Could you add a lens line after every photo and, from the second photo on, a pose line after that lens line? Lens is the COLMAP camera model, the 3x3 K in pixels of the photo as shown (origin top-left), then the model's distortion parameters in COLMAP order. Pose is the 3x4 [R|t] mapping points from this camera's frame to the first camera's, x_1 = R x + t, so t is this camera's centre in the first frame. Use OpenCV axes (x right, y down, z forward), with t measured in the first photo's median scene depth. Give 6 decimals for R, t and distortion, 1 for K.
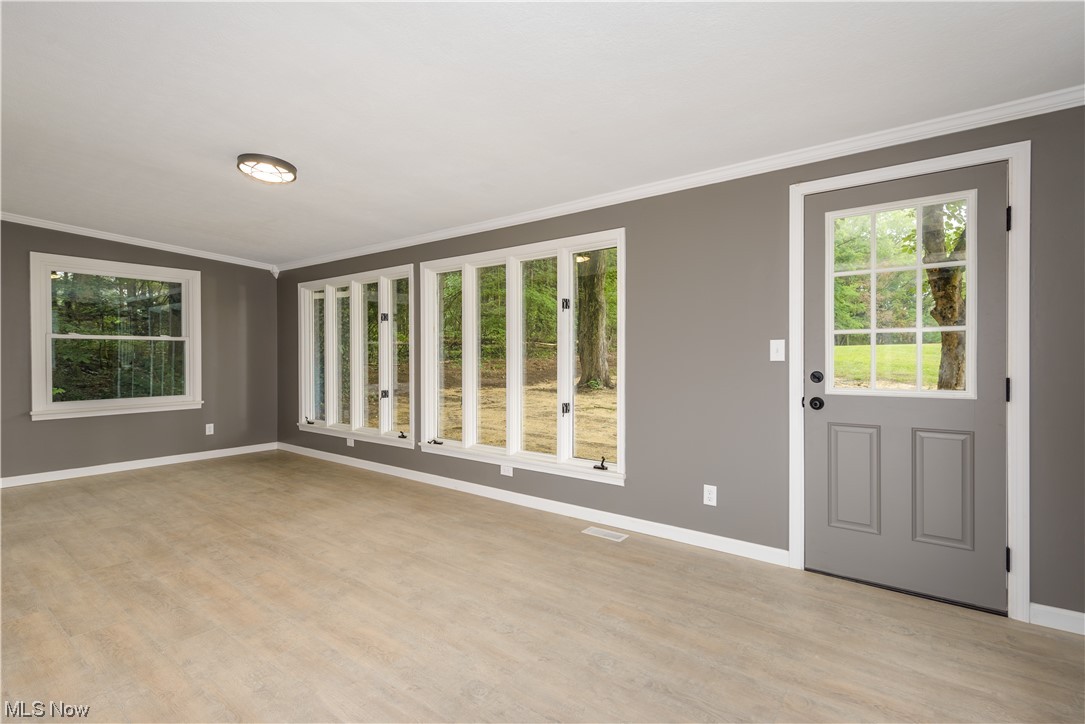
lens RADIAL K [[504.8, 0, 535.1], [0, 504.8, 356.3], [0, 0, 1]] dist [-0.005567, -0.000836]
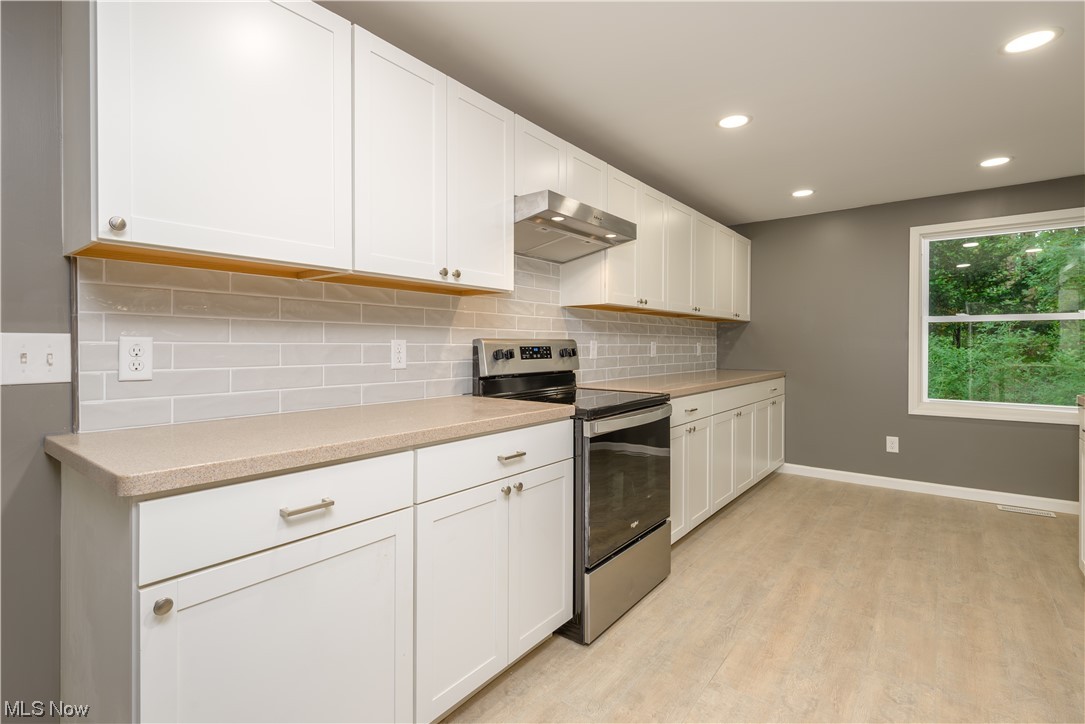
lens RADIAL K [[504.8, 0, 542.9], [0, 504.8, 354.4], [0, 0, 1]] dist [-0.005567, -0.000836]
pose [[-0.004268, 0.015934, -0.999864, 0.138158], [-0.003742, 0.999866, 0.015950, 0.009549], [0.999984, 0.003810, -0.004207, 0.577076]]
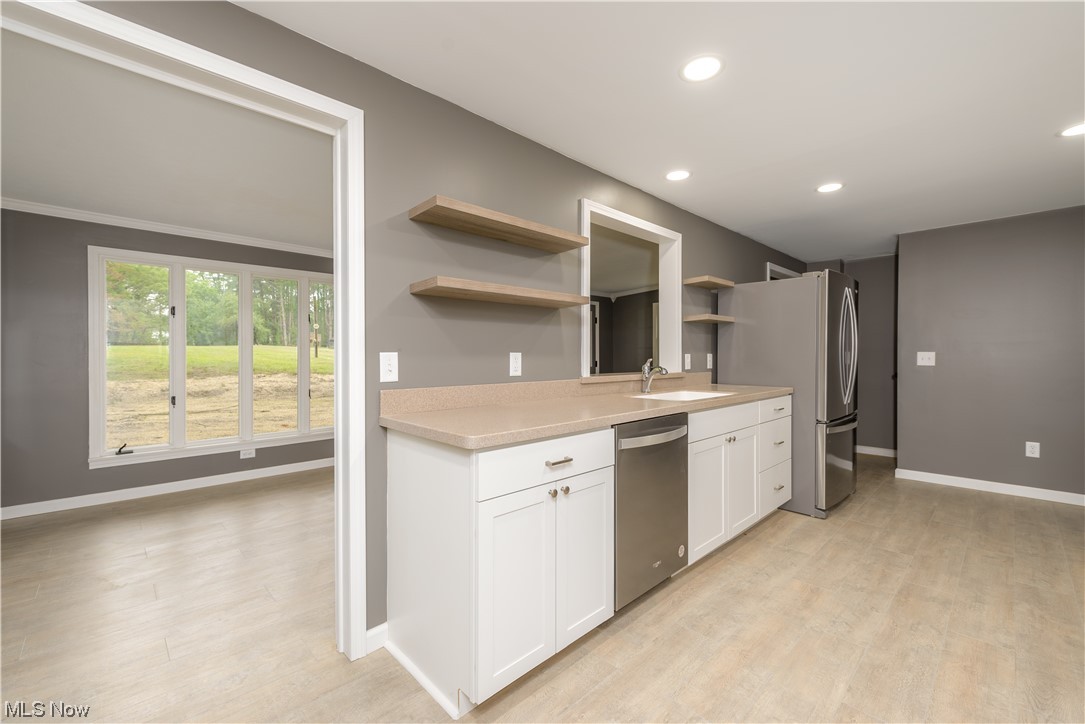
lens RADIAL K [[453.3, 0, 543.0], [0, 453.3, 356.6], [0, 0, 1]] dist [0.003571, 0.000068]
pose [[0.138531, -0.007472, 0.990330, -1.519928], [0.005163, 0.999963, 0.006822, -0.007020], [-0.990345, 0.004168, 0.138564, 1.536183]]
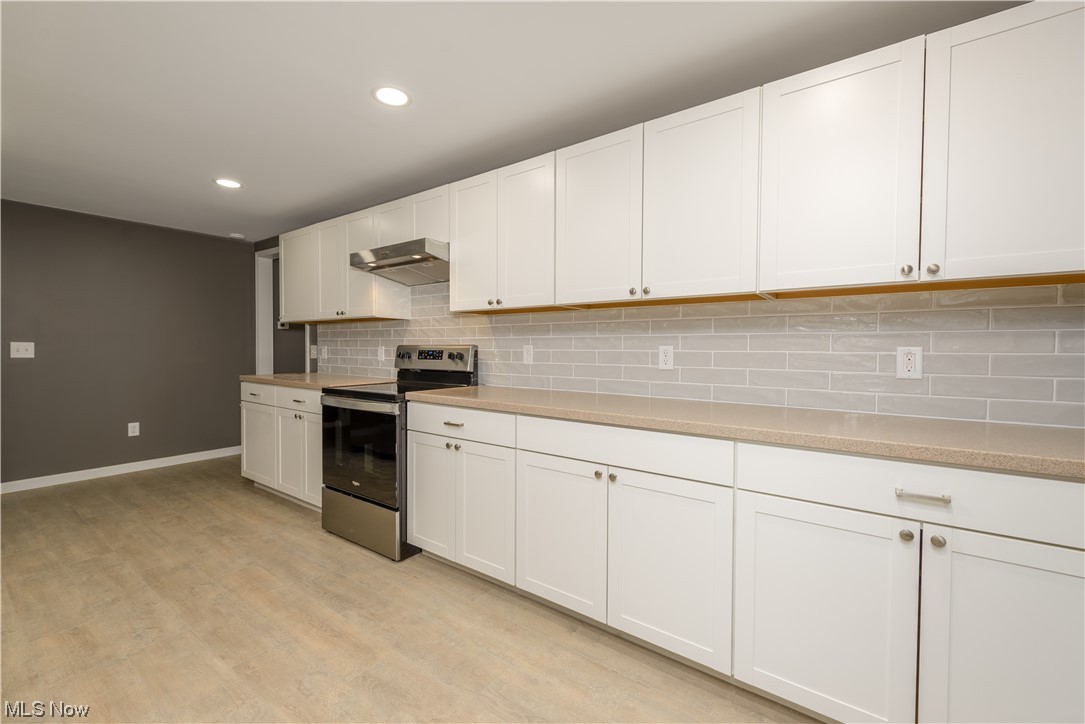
lens RADIAL K [[453.3, 0, 541.2], [0, 453.3, 365.0], [0, 0, 1]] dist [0.003571, 0.000068]
pose [[-0.999298, -0.005899, -0.037001, -1.258232], [-0.007441, 0.999104, 0.041671, -0.004869], [0.036722, 0.041917, -0.998446, 1.917547]]
